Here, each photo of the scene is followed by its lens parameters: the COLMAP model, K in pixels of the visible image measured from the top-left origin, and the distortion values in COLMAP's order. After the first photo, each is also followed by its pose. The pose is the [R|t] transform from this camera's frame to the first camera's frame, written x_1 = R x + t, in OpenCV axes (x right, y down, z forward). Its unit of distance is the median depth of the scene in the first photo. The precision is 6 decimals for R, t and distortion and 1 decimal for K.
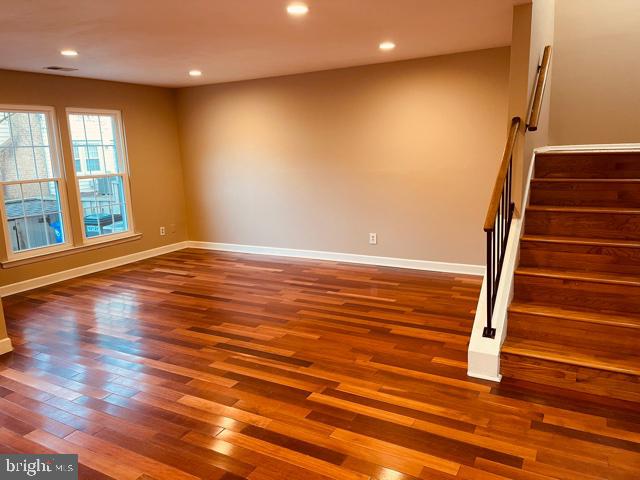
lens RADIAL K [[479.1, 0, 320.0], [0, 479.1, 240.0], [0, 0, 1]] dist [0.077335, -0.081863]
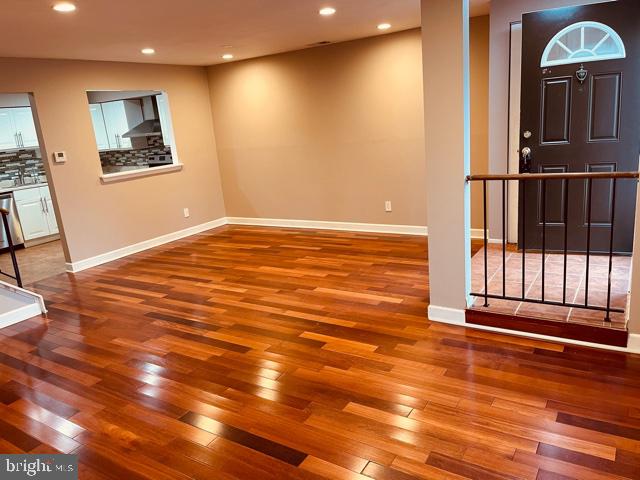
lens RADIAL K [[479.1, 0, 320.0], [0, 479.1, 240.0], [0, 0, 1]] dist [0.077335, -0.081863]
pose [[-0.990230, 0.105262, 0.091462, -0.532204], [0.134336, 0.896026, 0.423193, -0.337823], [-0.037407, 0.431345, -0.901411, 1.810980]]
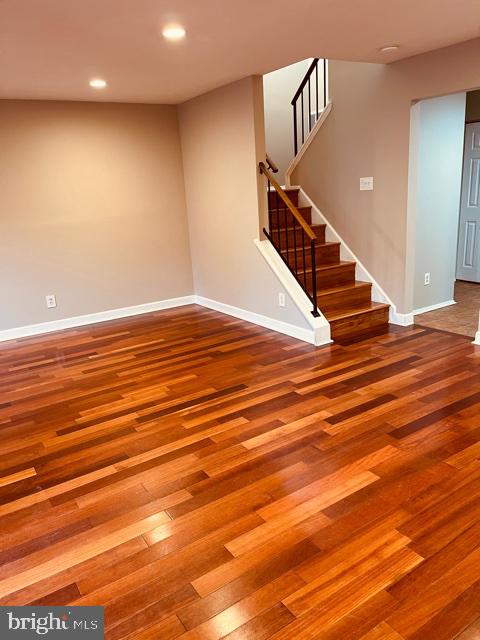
lens RADIAL K [[479.1, 0, 243.1], [0, 479.1, 323.4], [0, 0, 1]] dist [0.077335, -0.081863]
pose [[0.461926, -0.236496, 0.854806, -0.809185], [0.218290, 0.964462, 0.148872, -0.031594], [-0.859636, 0.117828, 0.497135, 0.407333]]
